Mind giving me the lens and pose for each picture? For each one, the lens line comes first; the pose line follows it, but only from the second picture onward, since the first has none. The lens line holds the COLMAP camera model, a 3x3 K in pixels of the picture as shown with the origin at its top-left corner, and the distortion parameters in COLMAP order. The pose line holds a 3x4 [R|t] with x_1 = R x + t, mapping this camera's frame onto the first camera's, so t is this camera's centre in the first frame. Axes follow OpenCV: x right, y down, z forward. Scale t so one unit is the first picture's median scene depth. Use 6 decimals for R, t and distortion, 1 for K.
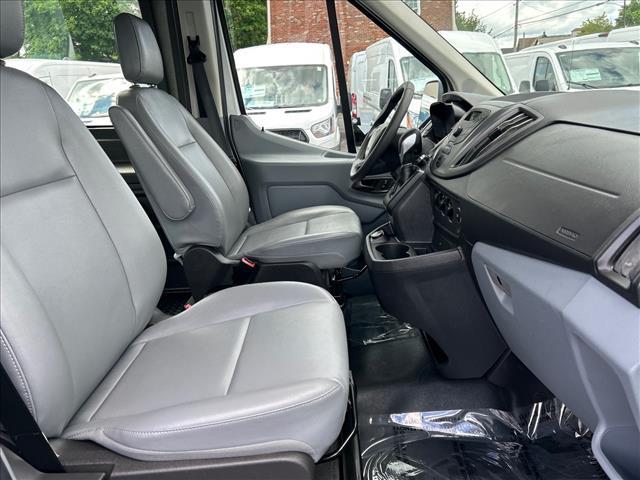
lens RADIAL K [[480.8, 0, 320.0], [0, 480.8, 240.0], [0, 0, 1]] dist [0.047700, -0.063450]
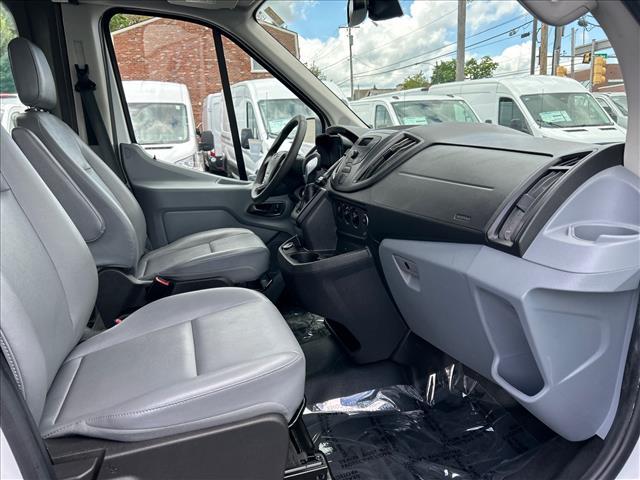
lens RADIAL K [[480.8, 0, 320.0], [0, 480.8, 240.0], [0, 0, 1]] dist [0.047700, -0.063450]
pose [[0.955486, -0.042172, 0.292008, -0.138141], [0.065856, 0.995246, -0.071756, 0.060660], [-0.287594, 0.087793, 0.953720, -0.089868]]
